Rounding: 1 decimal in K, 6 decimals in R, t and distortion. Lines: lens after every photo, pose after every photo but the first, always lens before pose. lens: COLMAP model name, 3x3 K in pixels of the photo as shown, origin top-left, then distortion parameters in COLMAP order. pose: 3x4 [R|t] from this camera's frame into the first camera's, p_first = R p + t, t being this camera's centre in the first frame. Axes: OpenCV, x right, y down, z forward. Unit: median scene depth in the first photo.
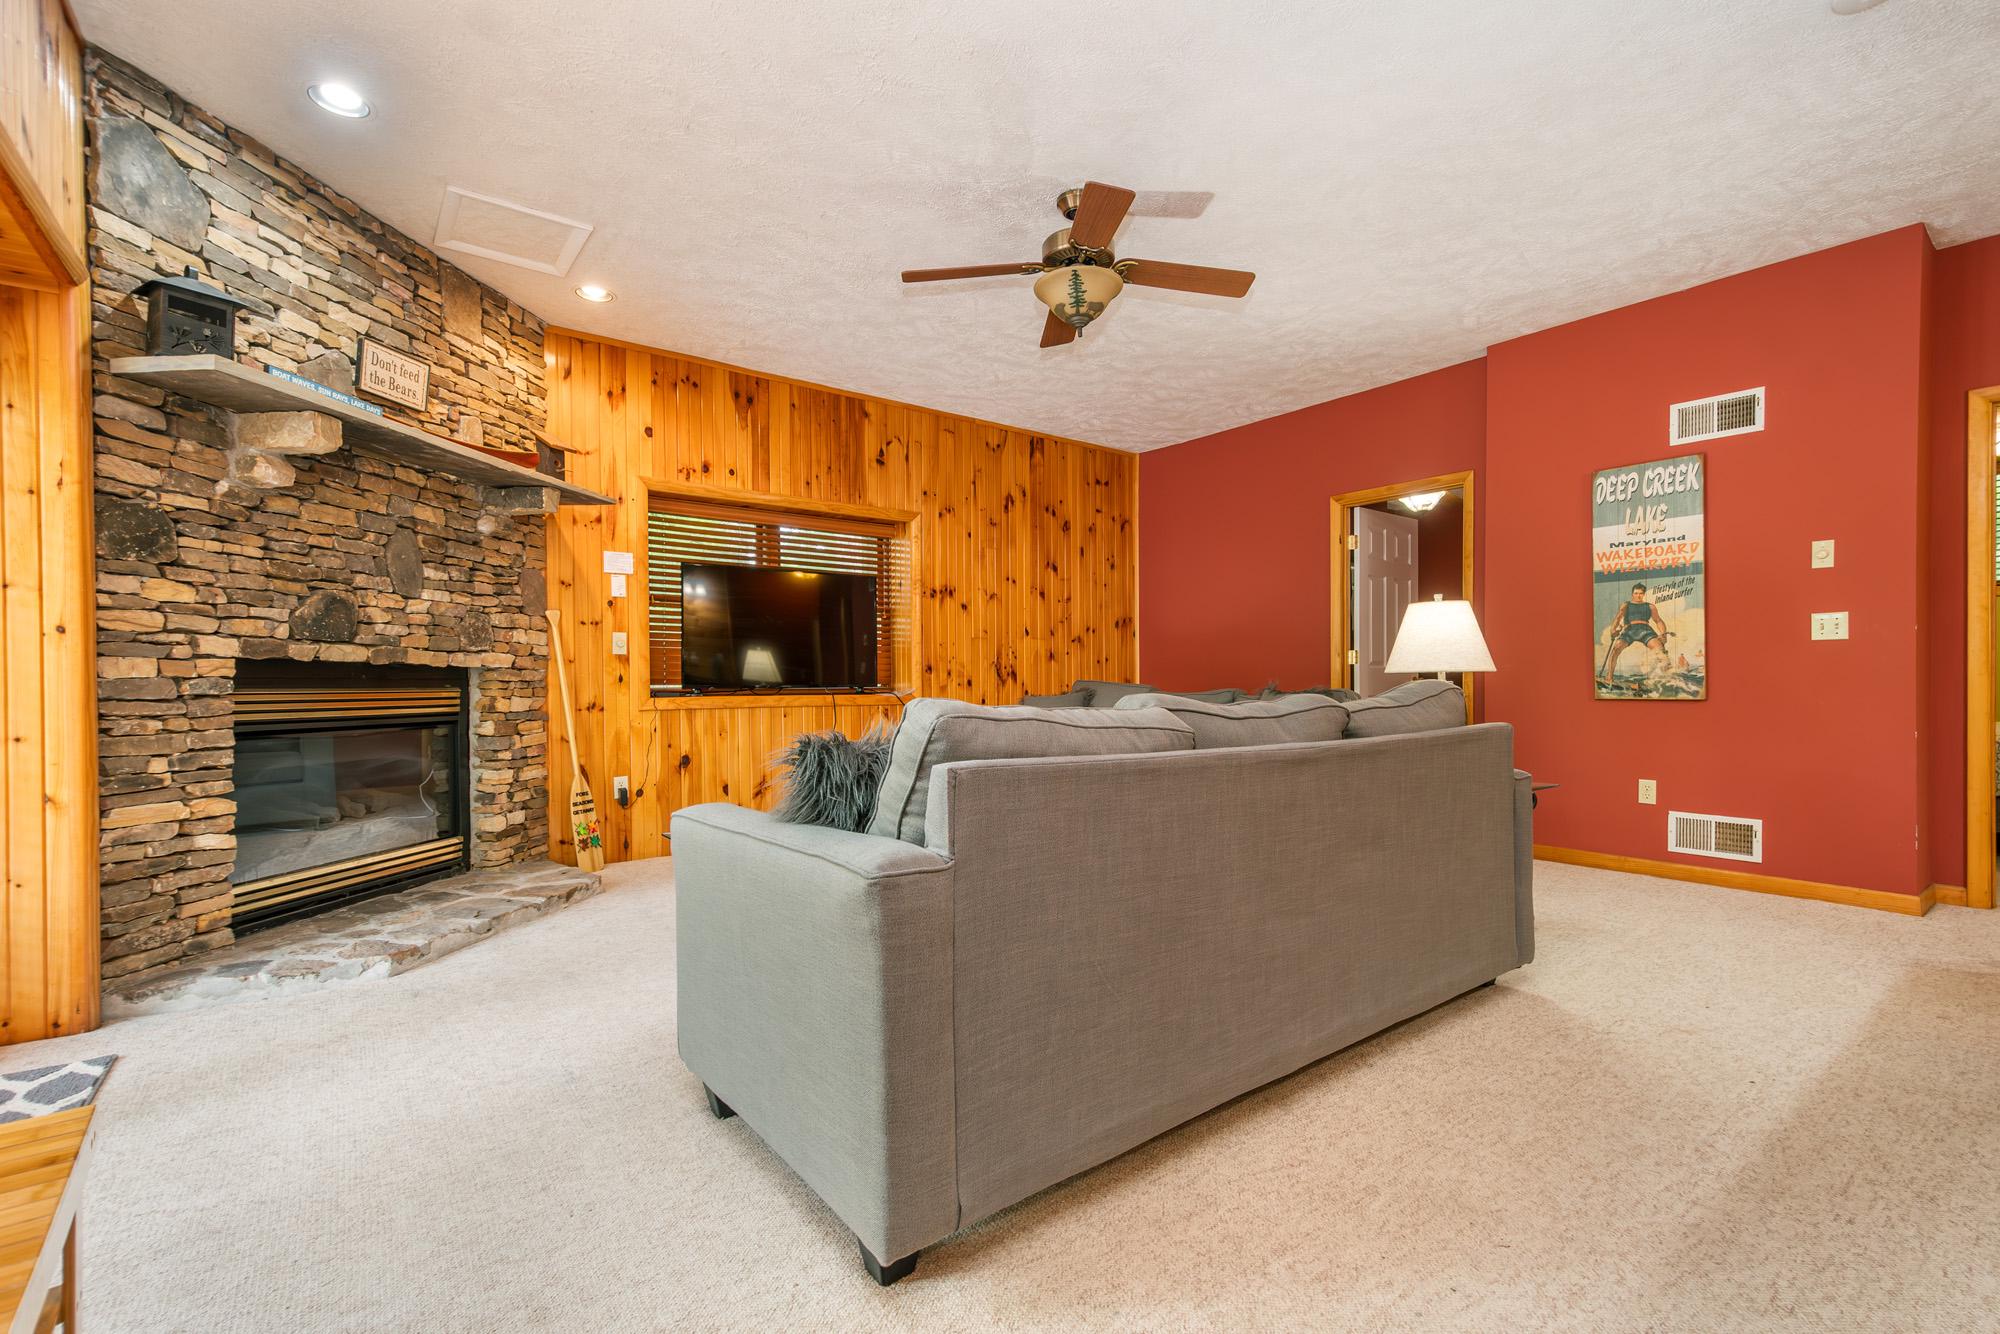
lens RADIAL K [[886.4, 0, 1003.1], [0, 886.4, 679.7], [0, 0, 1]] dist [0.009975, -0.003499]
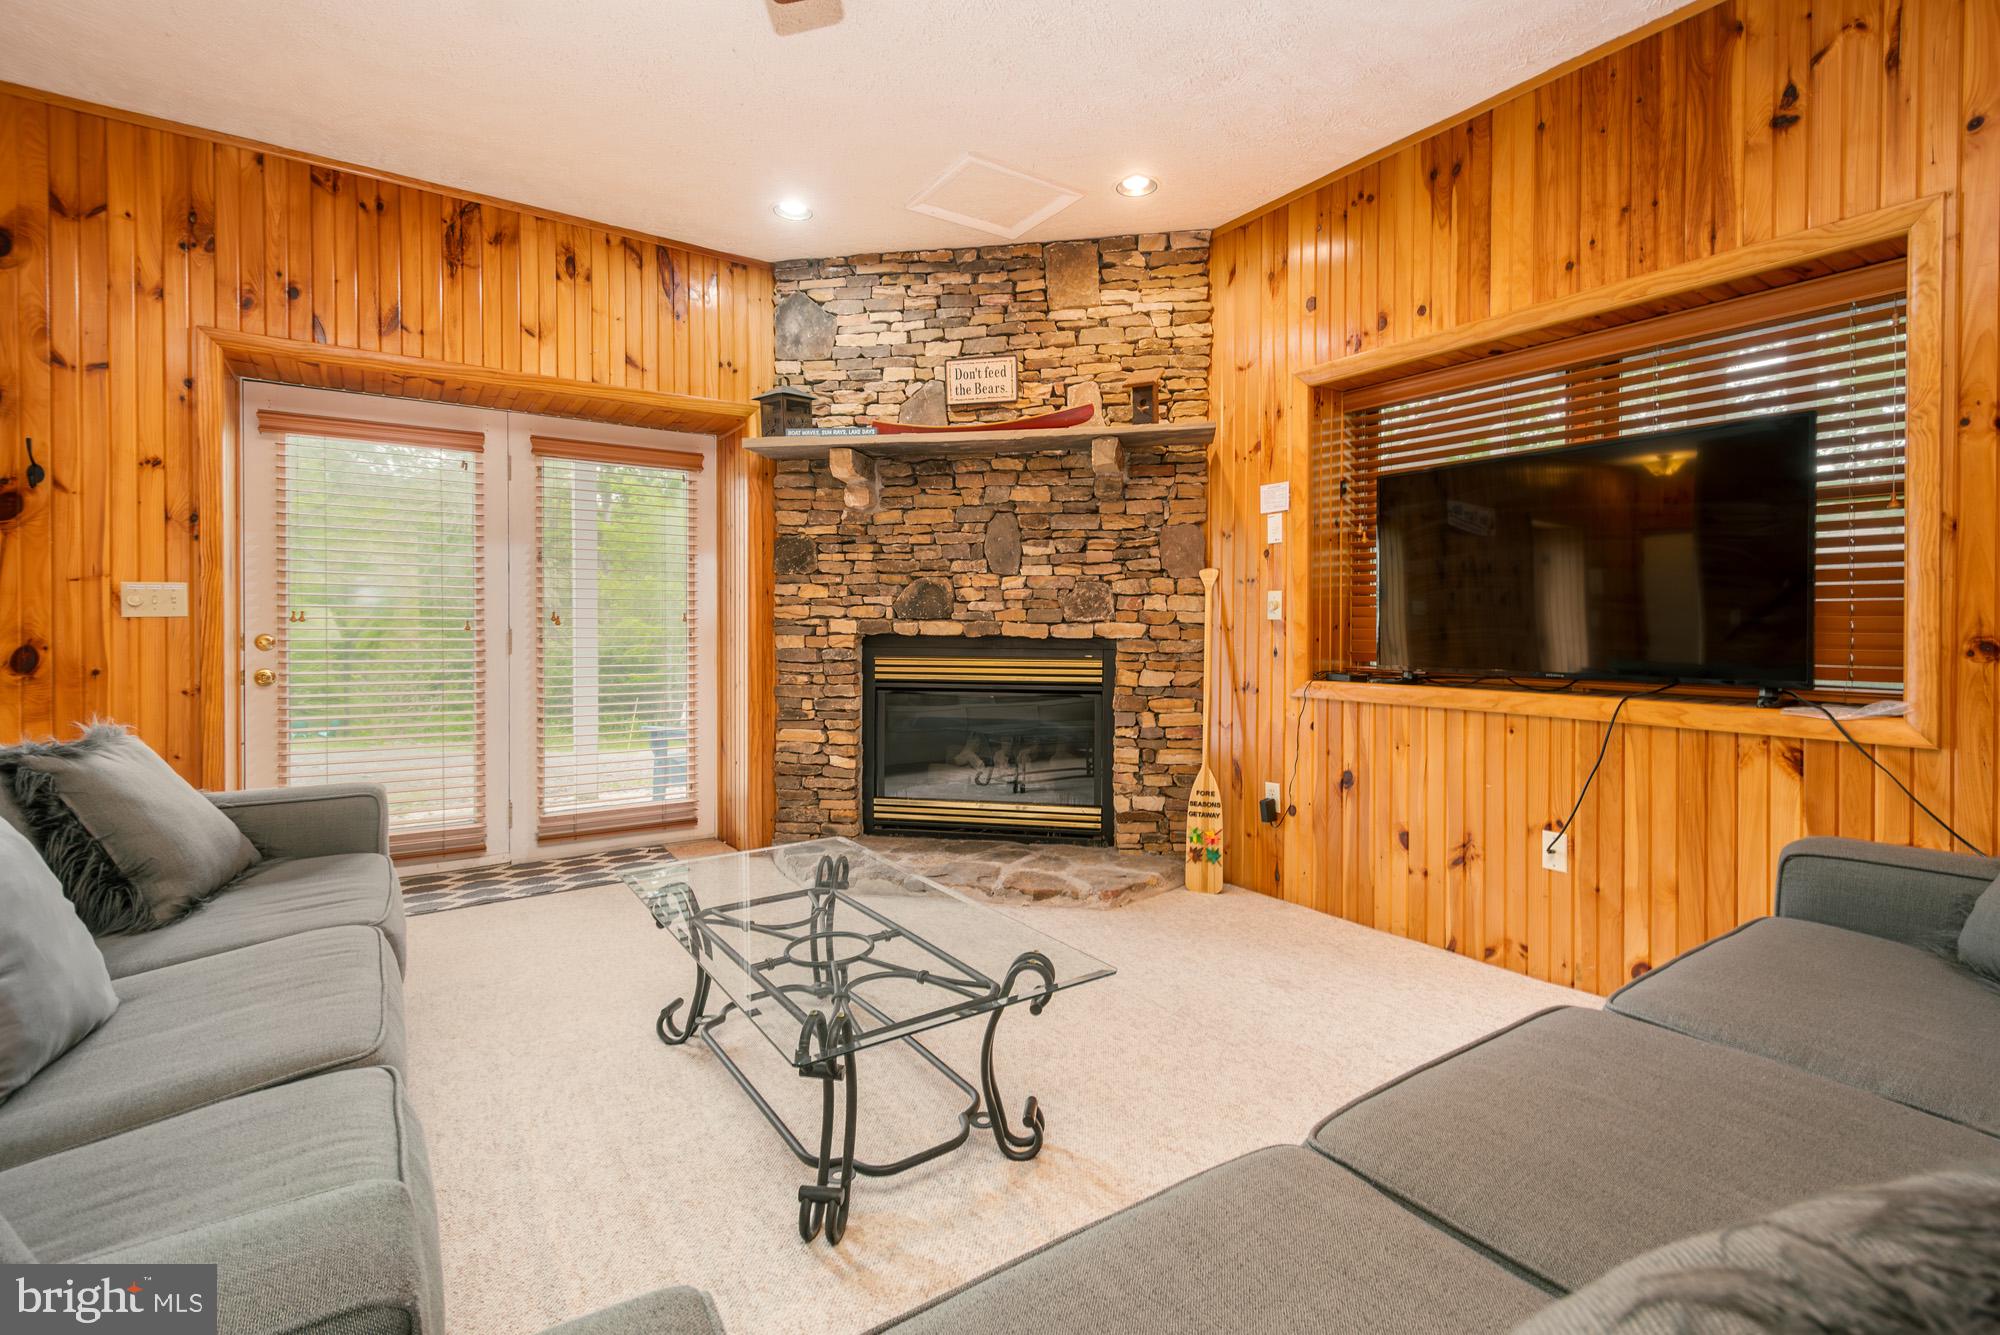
lens RADIAL K [[886.4, 0, 1002.5], [0, 886.4, 629.8], [0, 0, 1]] dist [0.009975, -0.003499]
pose [[-0.036704, 0.010629, -0.999270, 0.426654], [0.000422, 0.999944, 0.010621, -0.037198], [0.999326, -0.000031, -0.036707, 1.041906]]
